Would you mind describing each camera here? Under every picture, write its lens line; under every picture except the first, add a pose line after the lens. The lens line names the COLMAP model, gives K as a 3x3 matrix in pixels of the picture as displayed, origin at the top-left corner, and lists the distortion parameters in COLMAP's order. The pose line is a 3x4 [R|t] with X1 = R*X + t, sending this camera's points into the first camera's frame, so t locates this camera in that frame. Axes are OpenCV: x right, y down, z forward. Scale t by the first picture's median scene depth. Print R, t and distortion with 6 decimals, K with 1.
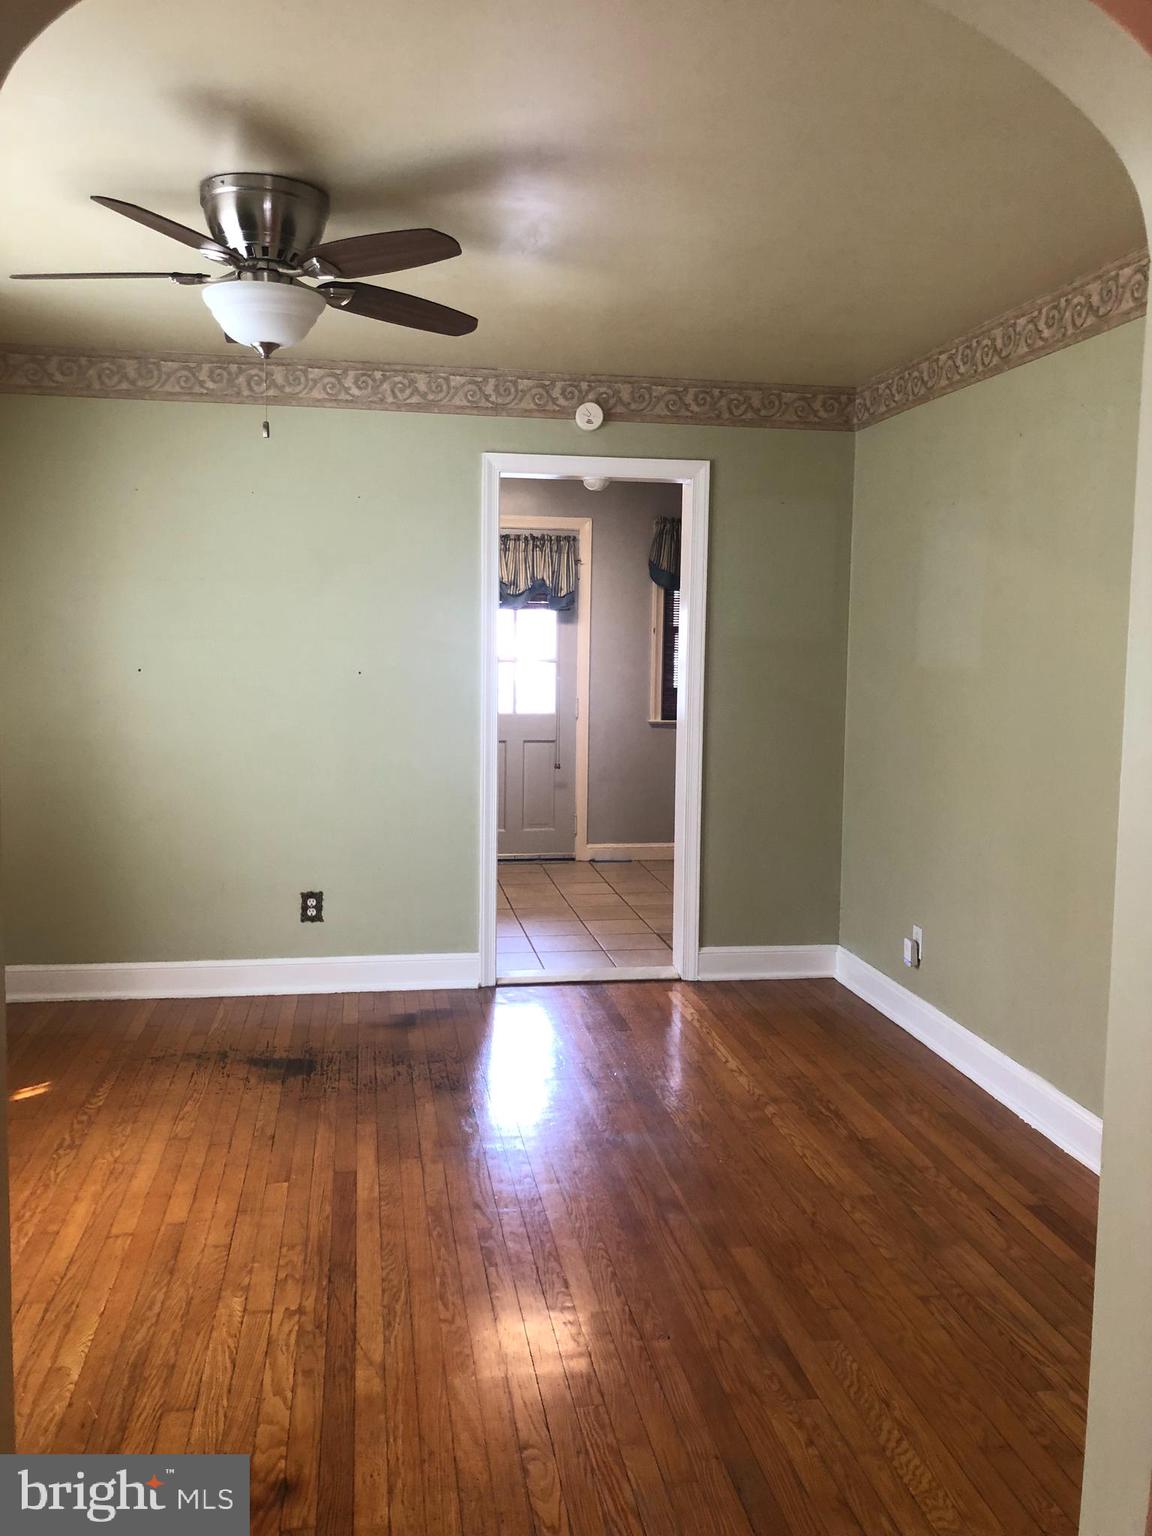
lens RADIAL K [[1254.5, 0, 579.7], [0, 1254.5, 765.5], [0, 0, 1]] dist [0.025365, -0.049251]
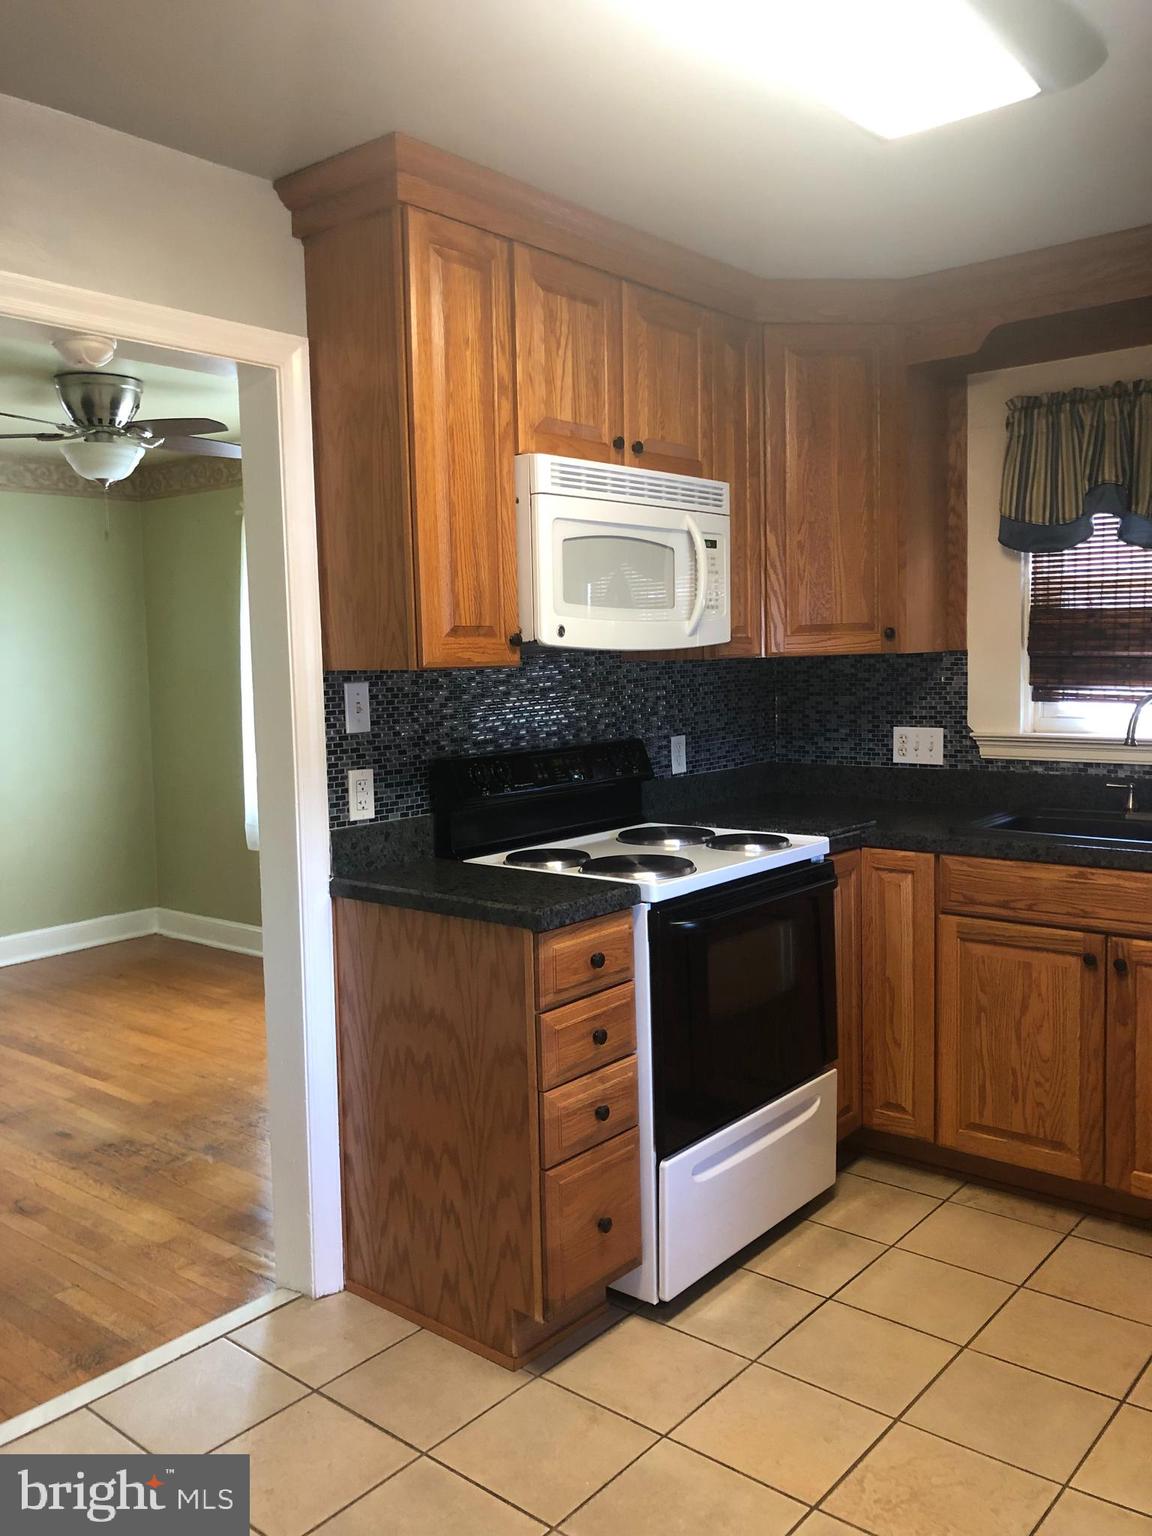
lens RADIAL K [[1254.5, 0, 581.1], [0, 1254.5, 765.7], [0, 0, 1]] dist [0.025365, -0.049251]
pose [[-0.758212, 0.061560, -0.649095, 0.197047], [-0.052498, 0.986536, 0.154886, -0.166700], [0.649891, 0.151513, -0.744772, 1.610831]]
